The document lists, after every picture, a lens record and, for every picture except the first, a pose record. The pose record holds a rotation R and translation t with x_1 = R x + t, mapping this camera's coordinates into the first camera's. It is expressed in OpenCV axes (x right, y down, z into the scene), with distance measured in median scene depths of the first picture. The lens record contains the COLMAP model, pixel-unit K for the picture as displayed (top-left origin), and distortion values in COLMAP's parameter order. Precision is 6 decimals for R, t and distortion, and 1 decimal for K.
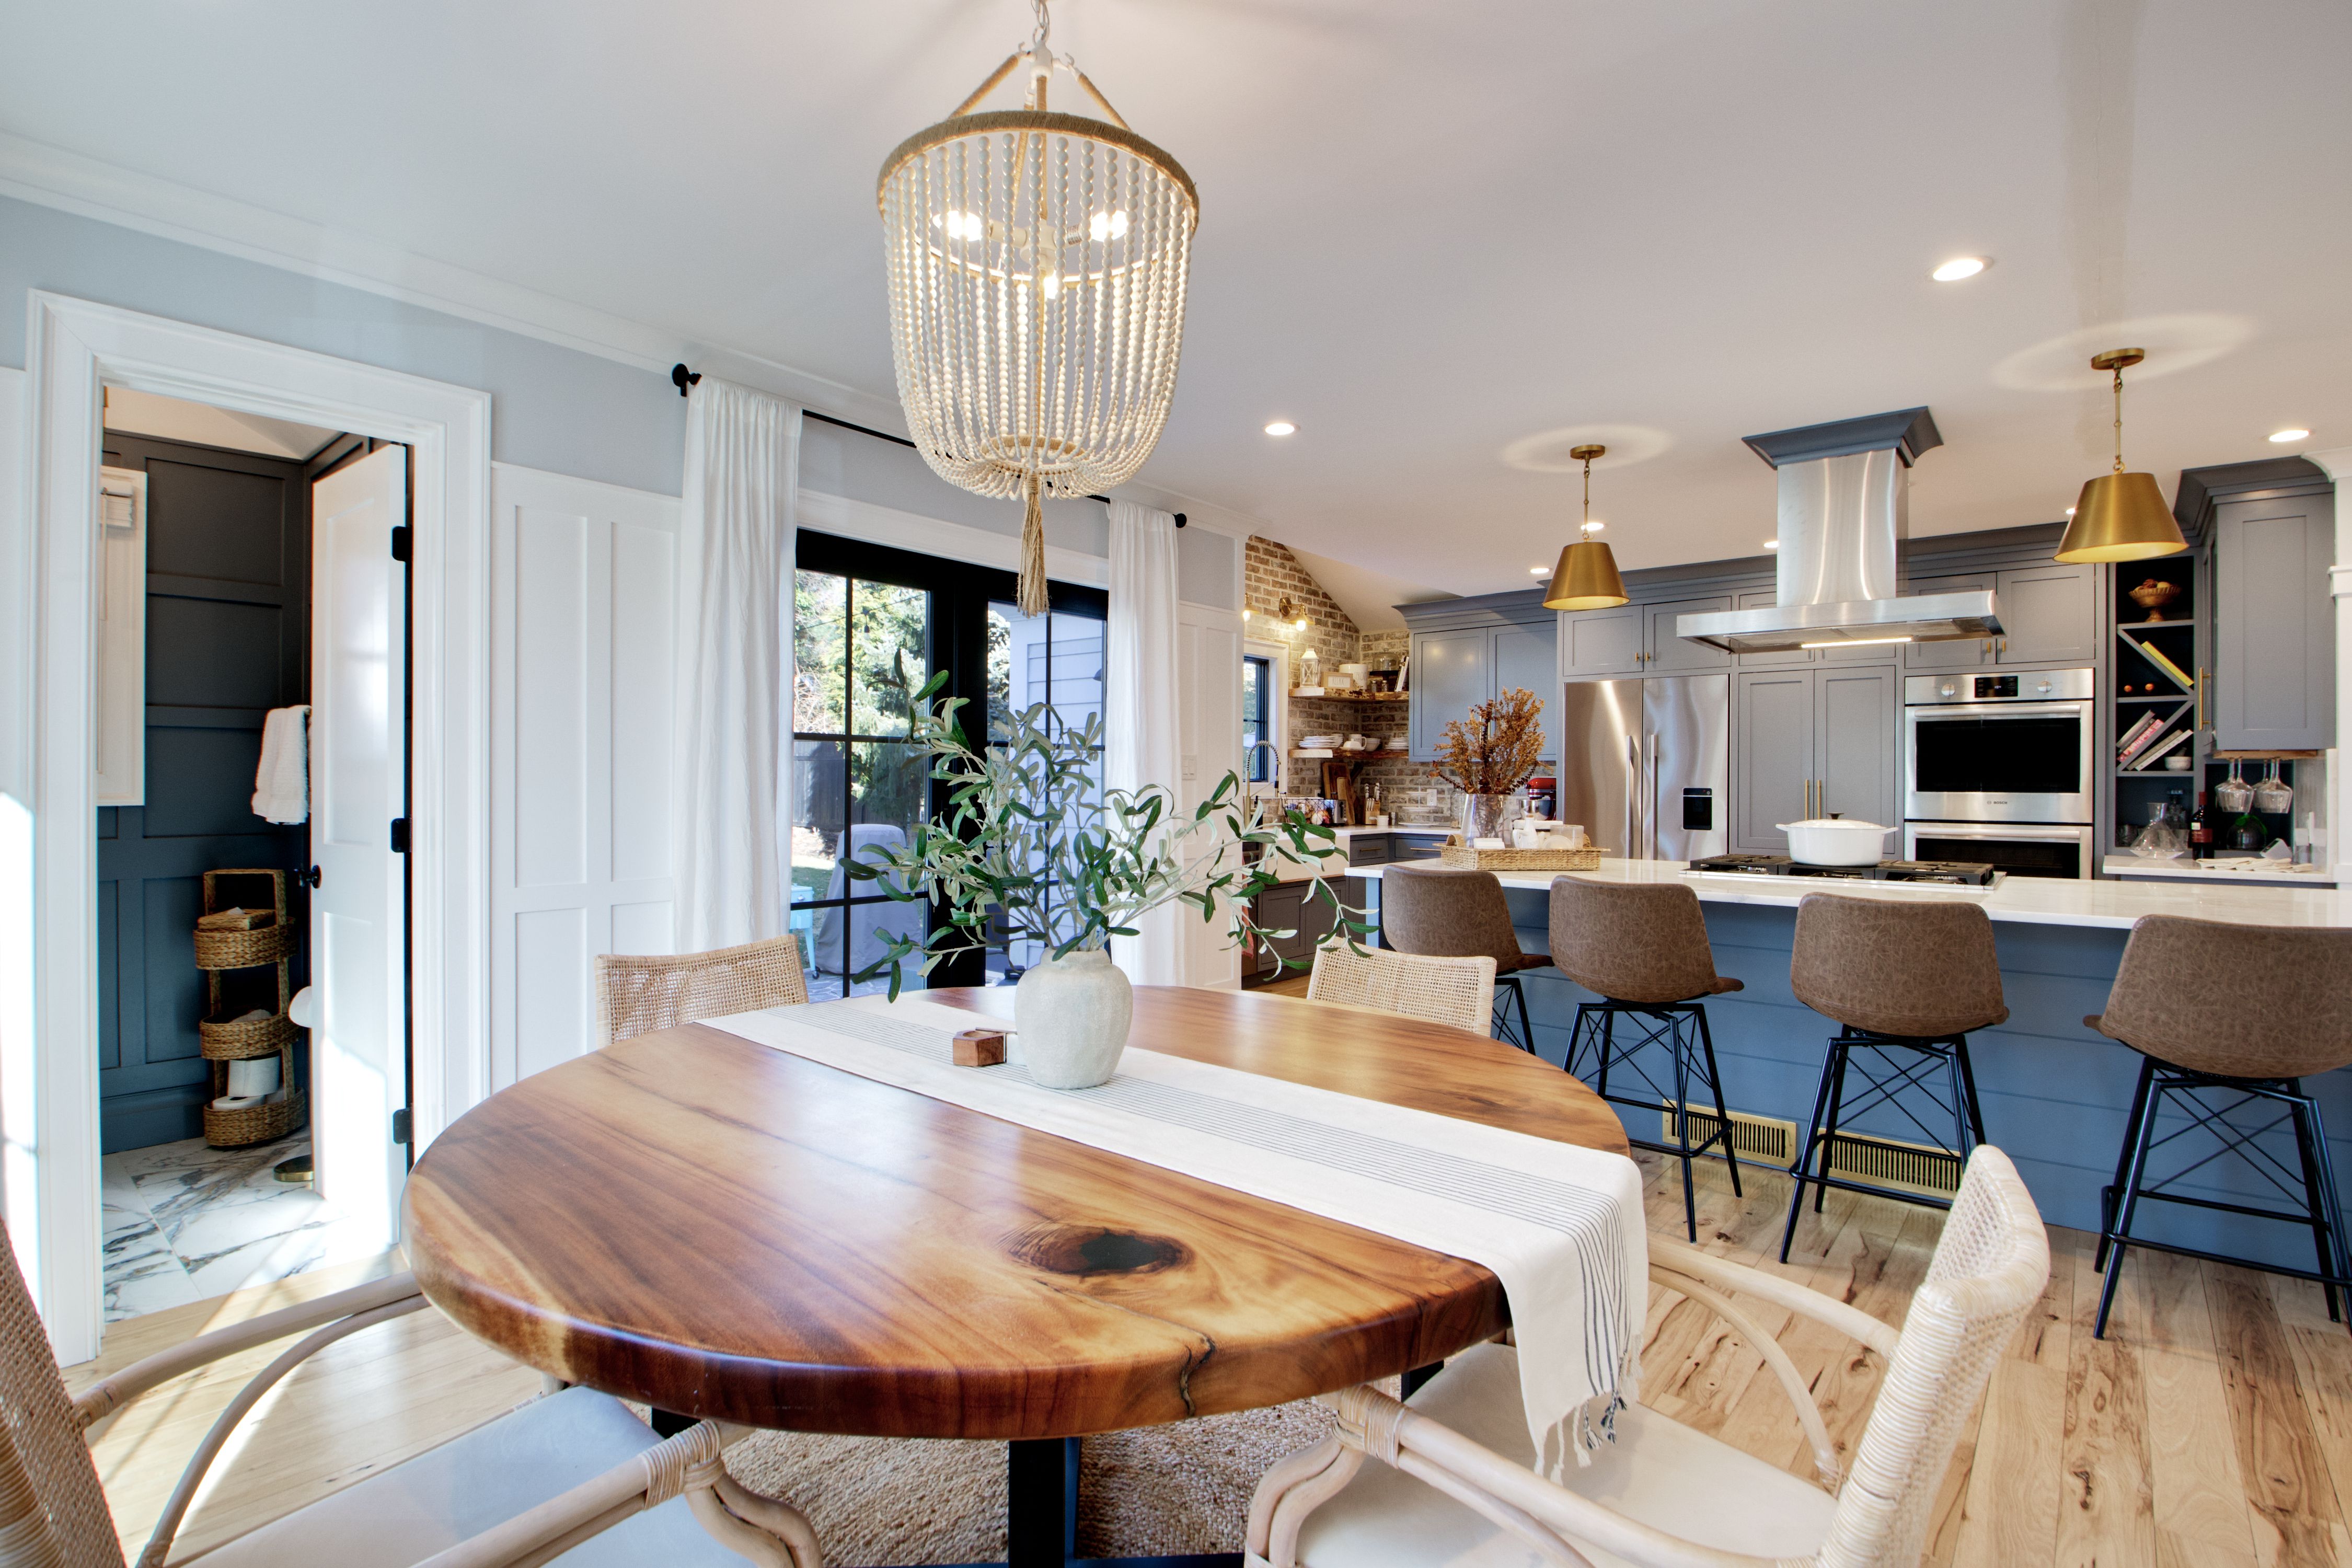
lens RADIAL K [[1080.4, 0, 1176.0], [0, 1080.4, 784.0], [0, 0, 1]] dist [0.008067, -0.025712]
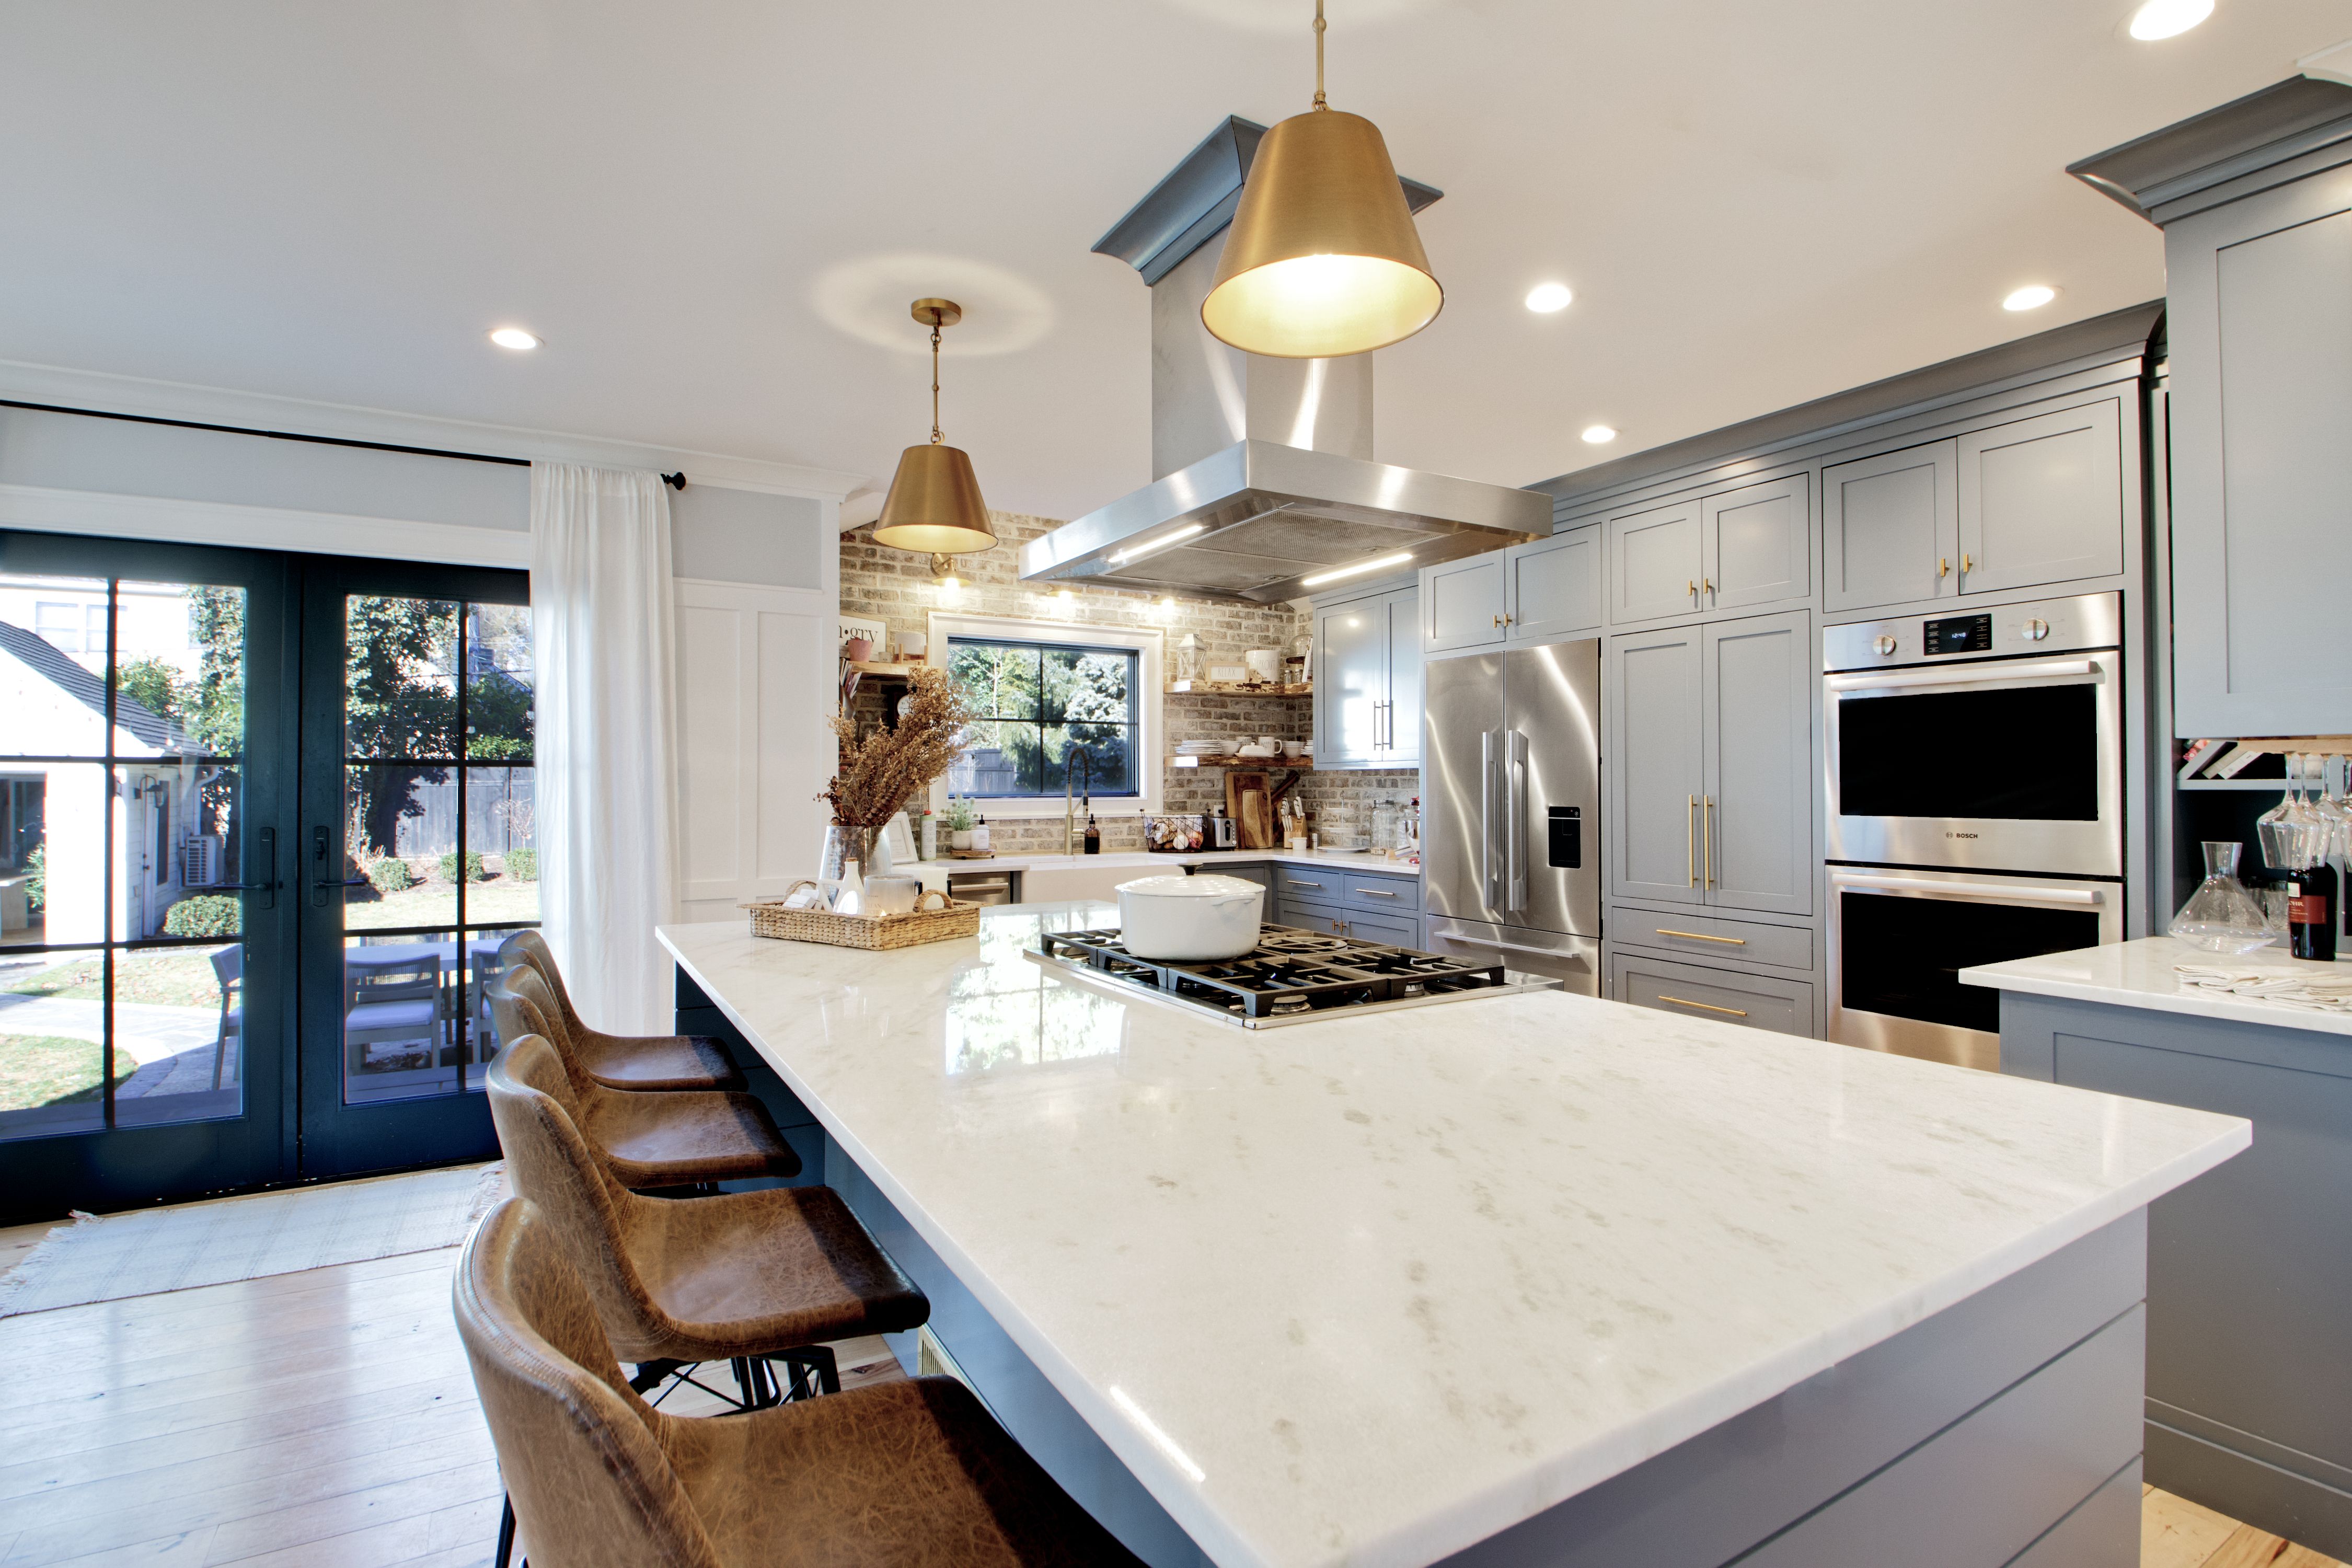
lens RADIAL K [[1084.8, 0, 1179.3], [0, 1084.8, 780.6], [0, 0, 1]] dist [0.018748, -0.027465]
pose [[0.945813, -0.007235, -0.324631, 0.557572], [0.004560, 0.999949, -0.009003, -0.009083], [0.324680, 0.007035, 0.945798, 0.314770]]
